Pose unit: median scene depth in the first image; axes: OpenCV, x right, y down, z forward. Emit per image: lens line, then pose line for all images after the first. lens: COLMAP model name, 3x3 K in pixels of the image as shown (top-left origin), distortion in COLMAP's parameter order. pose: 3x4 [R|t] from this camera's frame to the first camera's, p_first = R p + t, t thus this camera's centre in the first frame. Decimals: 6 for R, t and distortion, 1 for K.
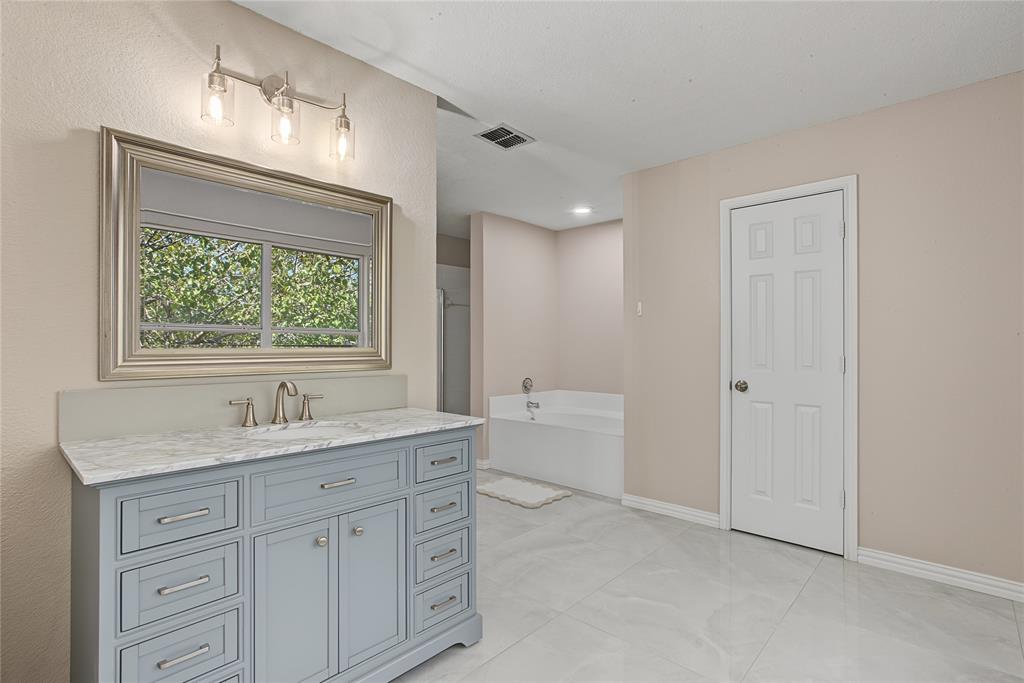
lens RADIAL K [[496.7, 0, 517.1], [0, 496.7, 340.4], [0, 0, 1]] dist [-0.043185, 0.027178]
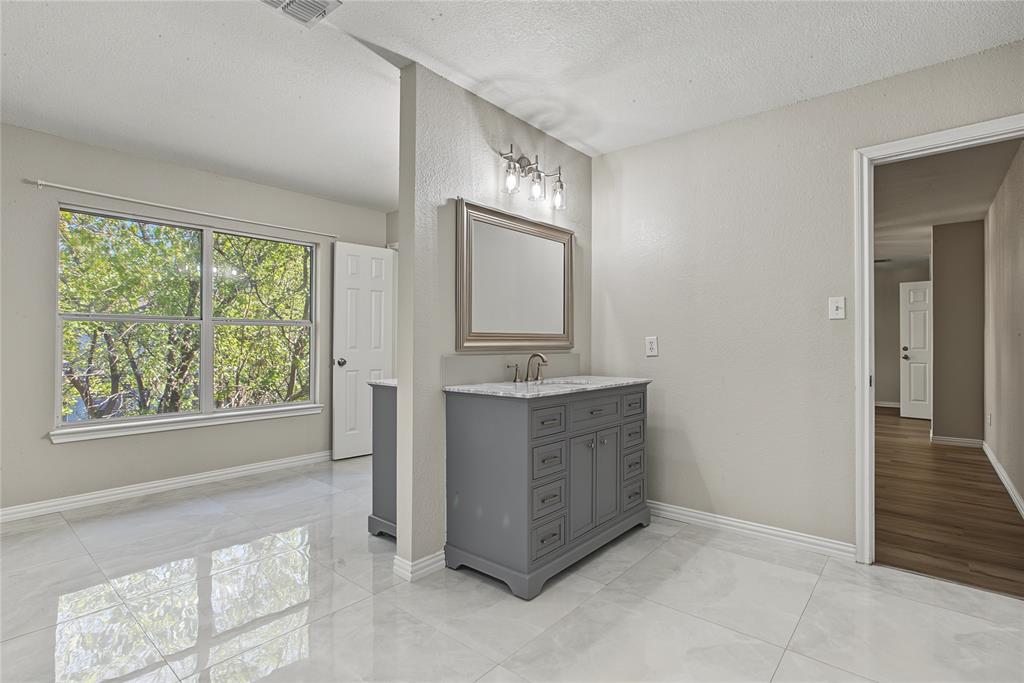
lens RADIAL K [[497.7, 0, 512.0], [0, 497.7, 341.5], [0, 0, 1]] dist [0.027533, -0.000106]
pose [[0.999257, -0.002438, 0.038466, -0.572680], [0.002029, 0.999941, 0.010692, 0.023264], [-0.038490, -0.010606, 0.999203, -0.549539]]
